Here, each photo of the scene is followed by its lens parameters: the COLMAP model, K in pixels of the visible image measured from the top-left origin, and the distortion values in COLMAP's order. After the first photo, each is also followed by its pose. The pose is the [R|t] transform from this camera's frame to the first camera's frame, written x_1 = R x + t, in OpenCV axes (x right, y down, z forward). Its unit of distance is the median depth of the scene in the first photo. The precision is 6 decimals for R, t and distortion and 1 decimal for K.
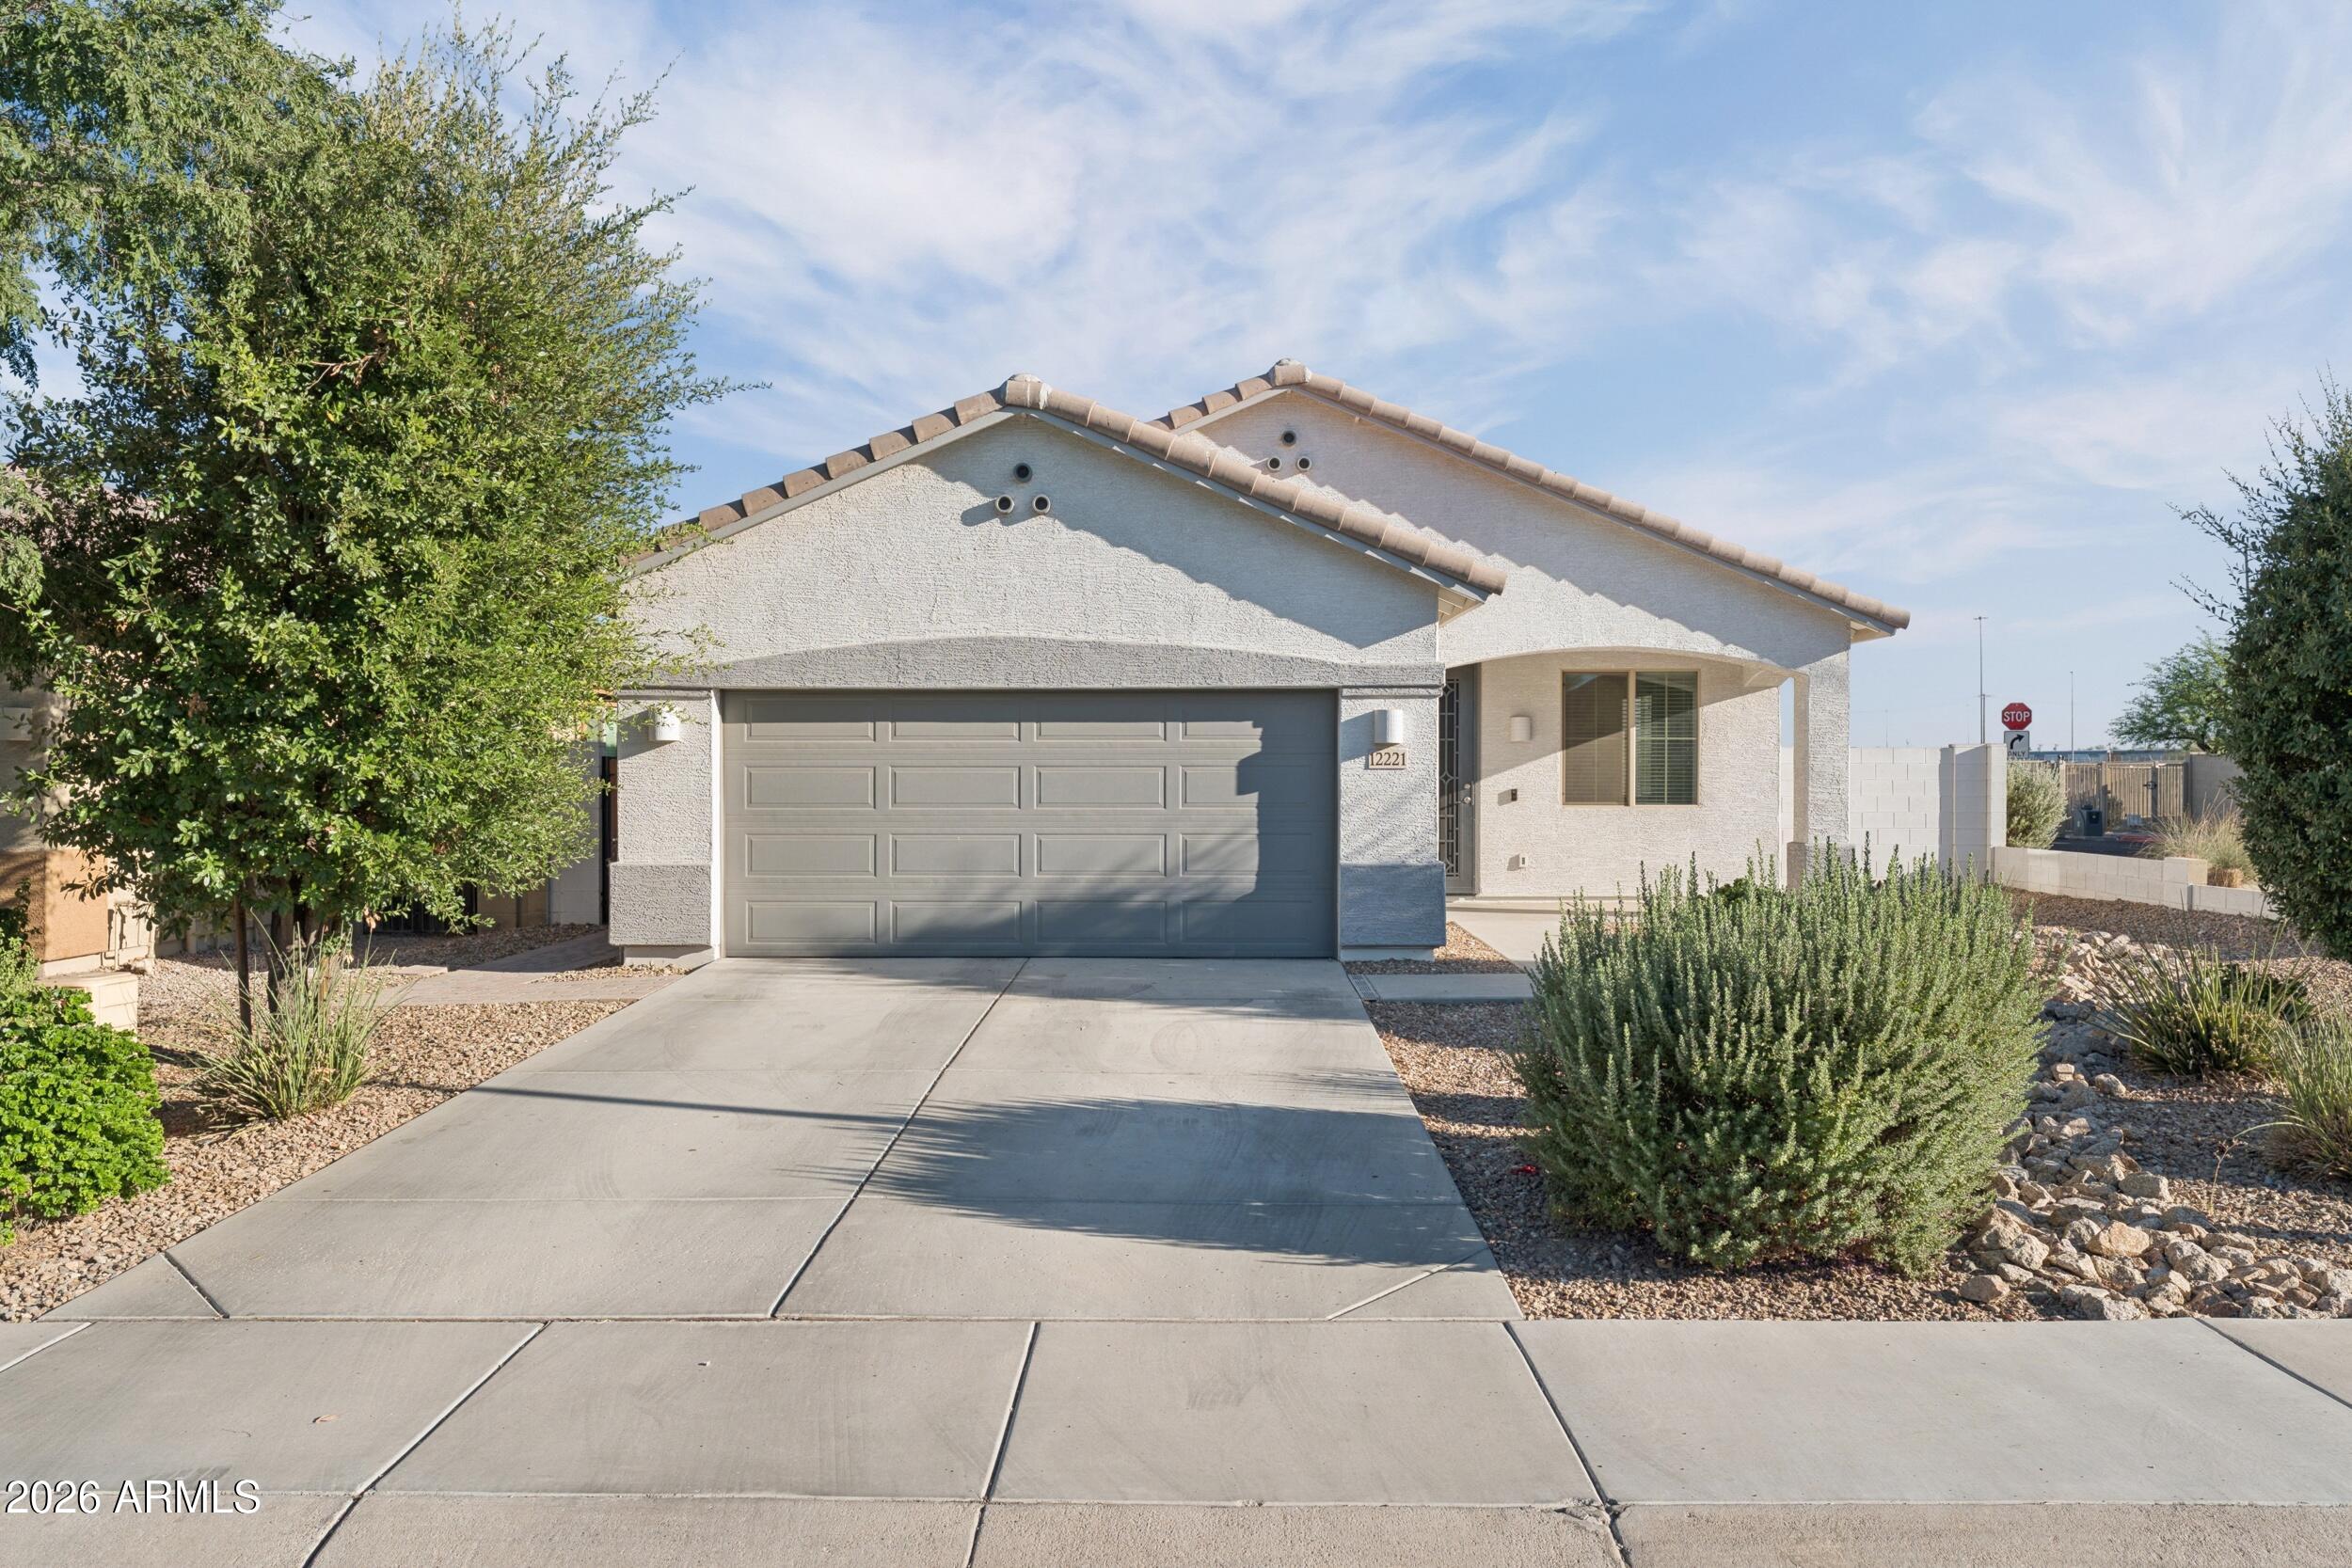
lens RADIAL K [[1630.8, 0, 1177.2], [0, 1630.8, 782.9], [0, 0, 1]] dist [-0.003410, -0.000557]
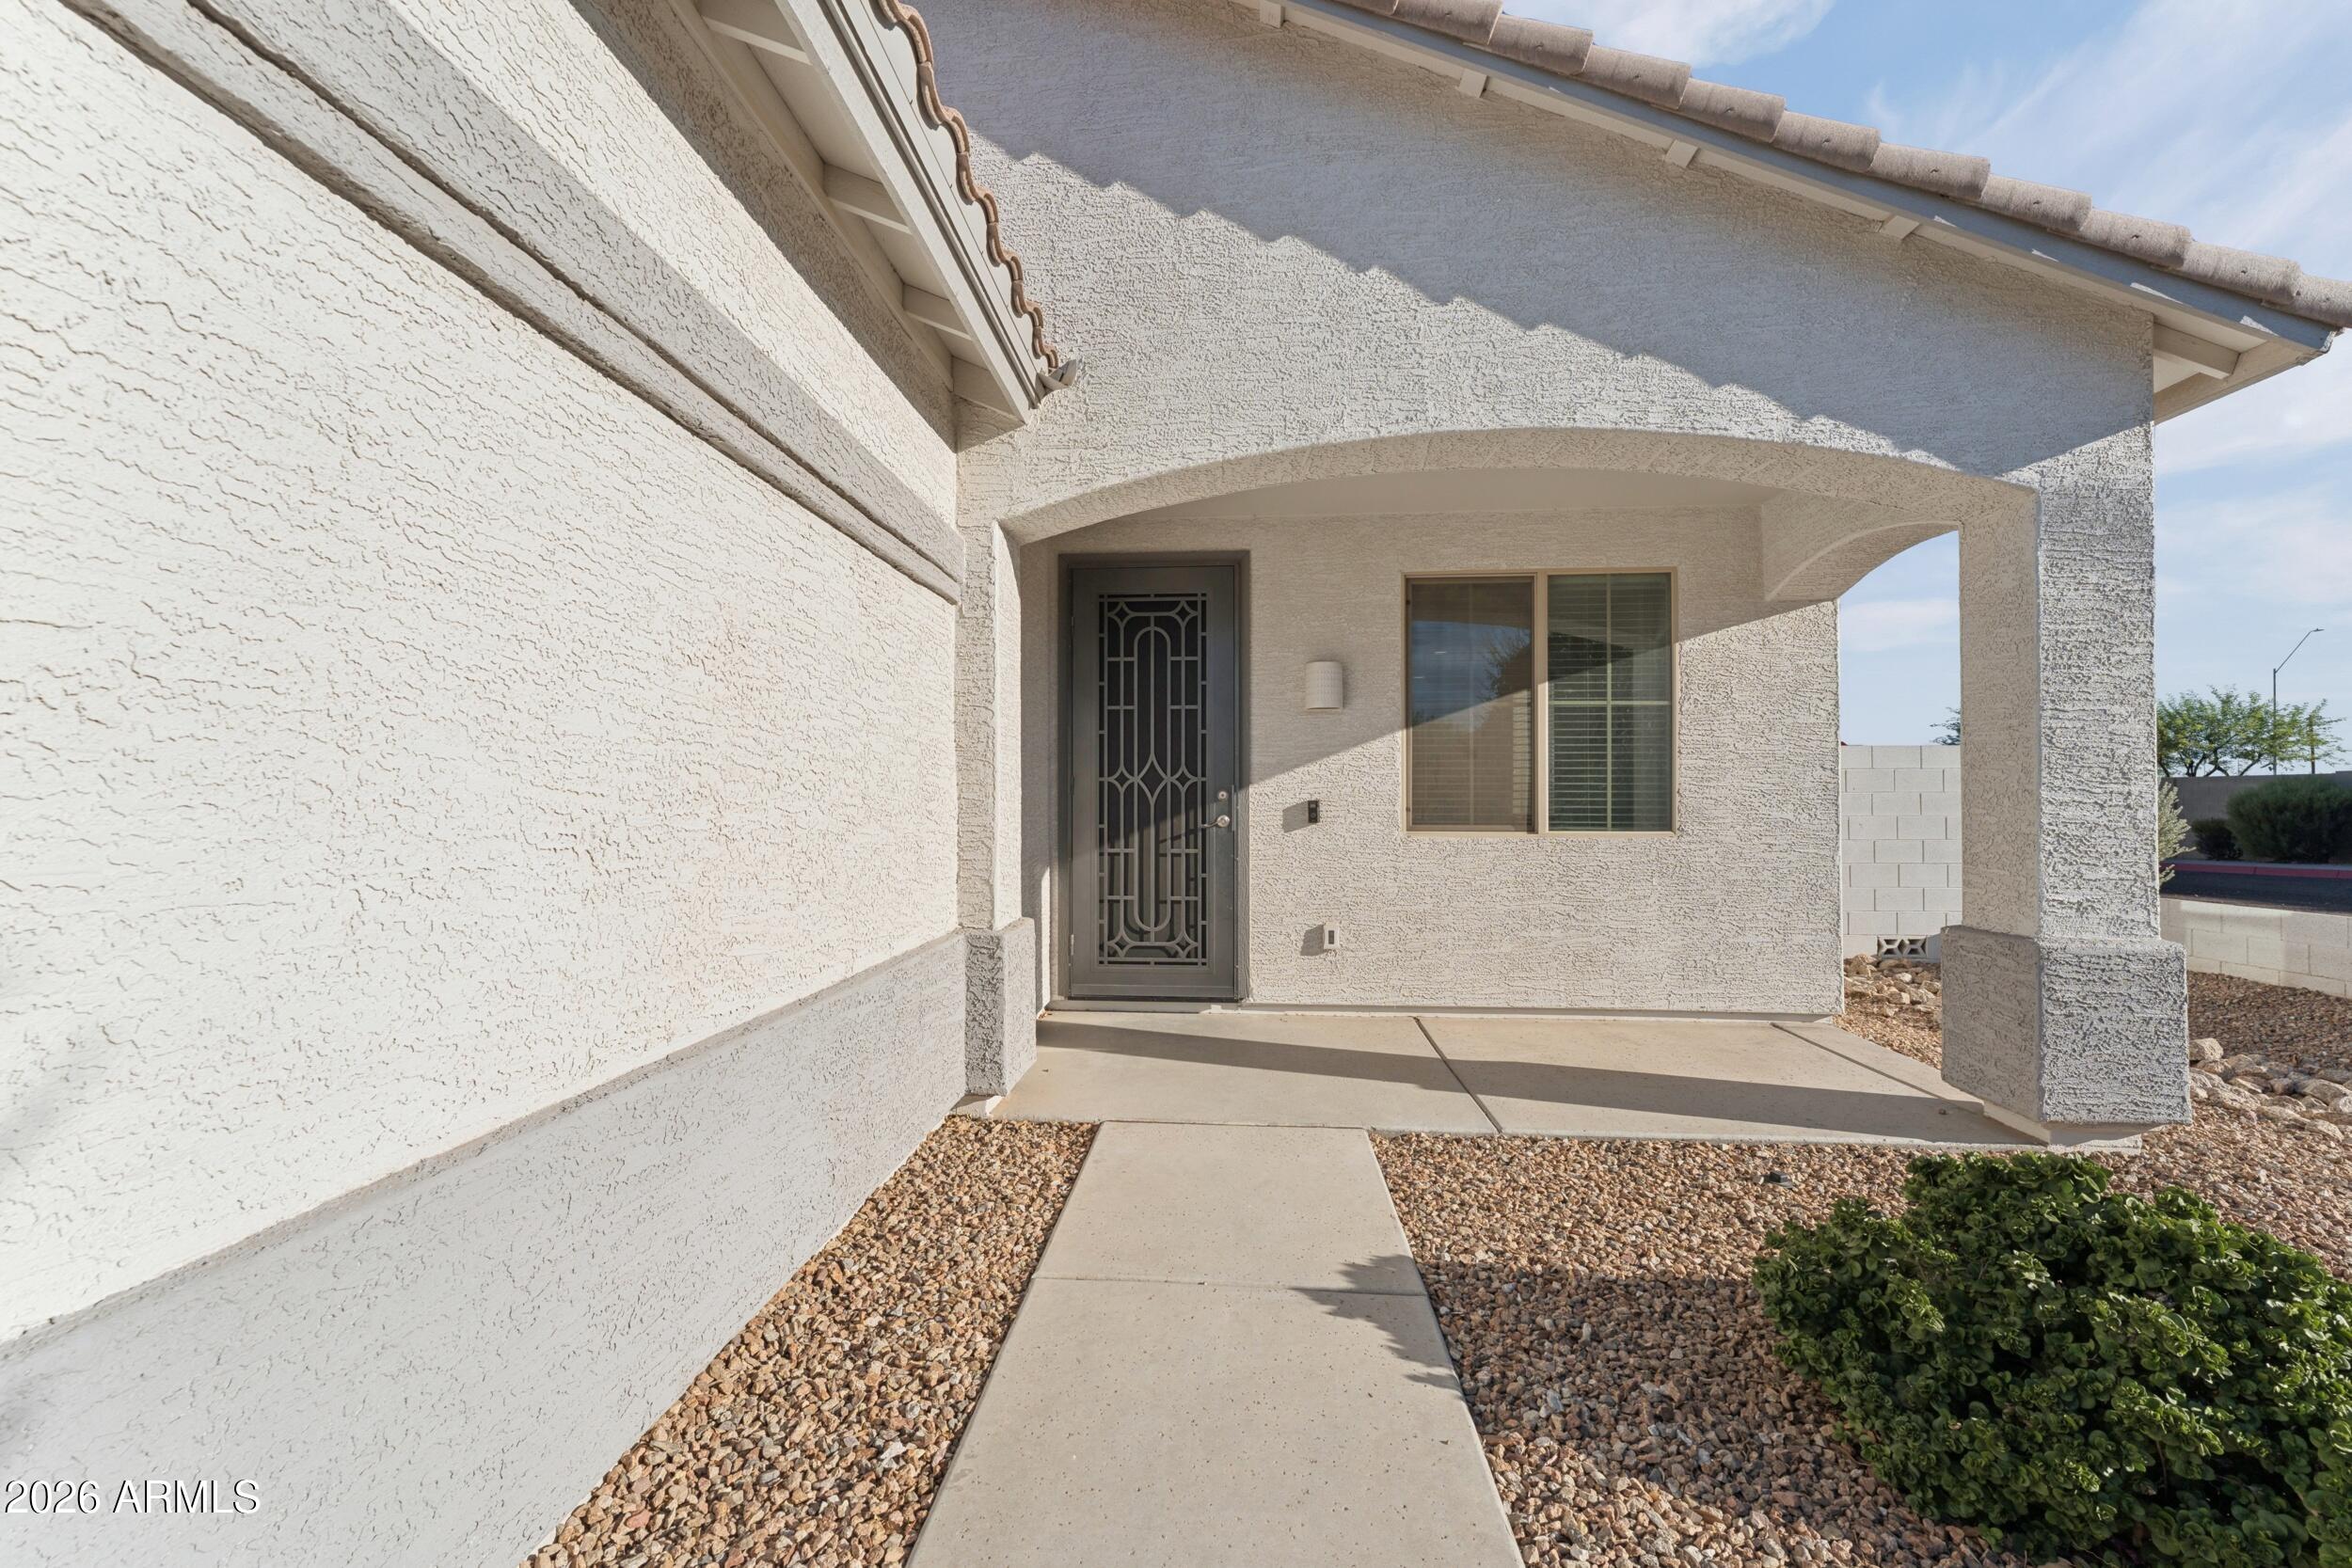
lens RADIAL K [[956.2, 0, 1170.4], [0, 956.2, 784.9], [0, 0, 1]] dist [0.000089, 0.000147]
pose [[0.997478, -0.000229, -0.070971, 0.182586], [-0.001599, 0.999668, -0.025699, 0.006722], [0.070953, 0.025748, 0.997147, 0.688100]]
